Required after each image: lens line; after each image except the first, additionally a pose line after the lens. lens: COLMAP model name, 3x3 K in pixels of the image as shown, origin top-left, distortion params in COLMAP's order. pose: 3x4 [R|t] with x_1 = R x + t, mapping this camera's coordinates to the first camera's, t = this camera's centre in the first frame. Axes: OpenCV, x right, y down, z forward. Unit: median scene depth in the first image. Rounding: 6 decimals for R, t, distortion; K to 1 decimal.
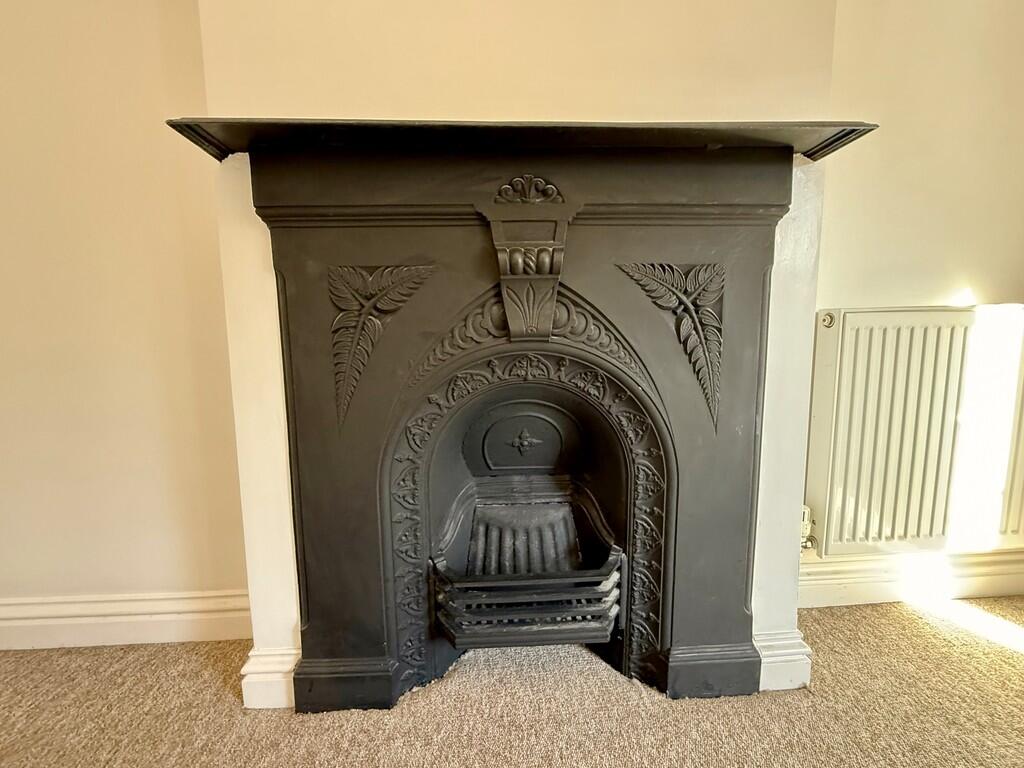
lens RADIAL K [[415.1, 0, 512.0], [0, 415.1, 384.0], [0, 0, 1]] dist [0.000536, 0.000056]
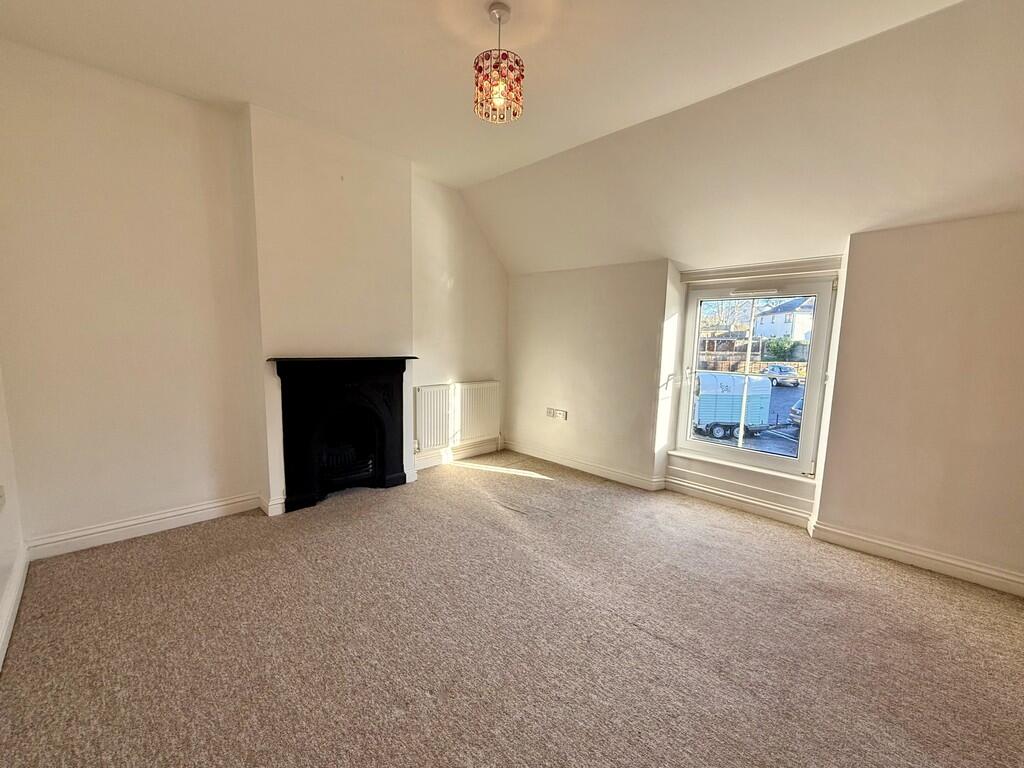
lens RADIAL K [[413.2, 0, 510.5], [0, 413.2, 401.6], [0, 0, 1]] dist [0.000018, 0.000012]
pose [[0.729330, -0.067386, 0.680836, -1.398430], [0.052926, 0.997713, 0.042054, -0.187579], [-0.682112, 0.005363, 0.731228, -2.728433]]
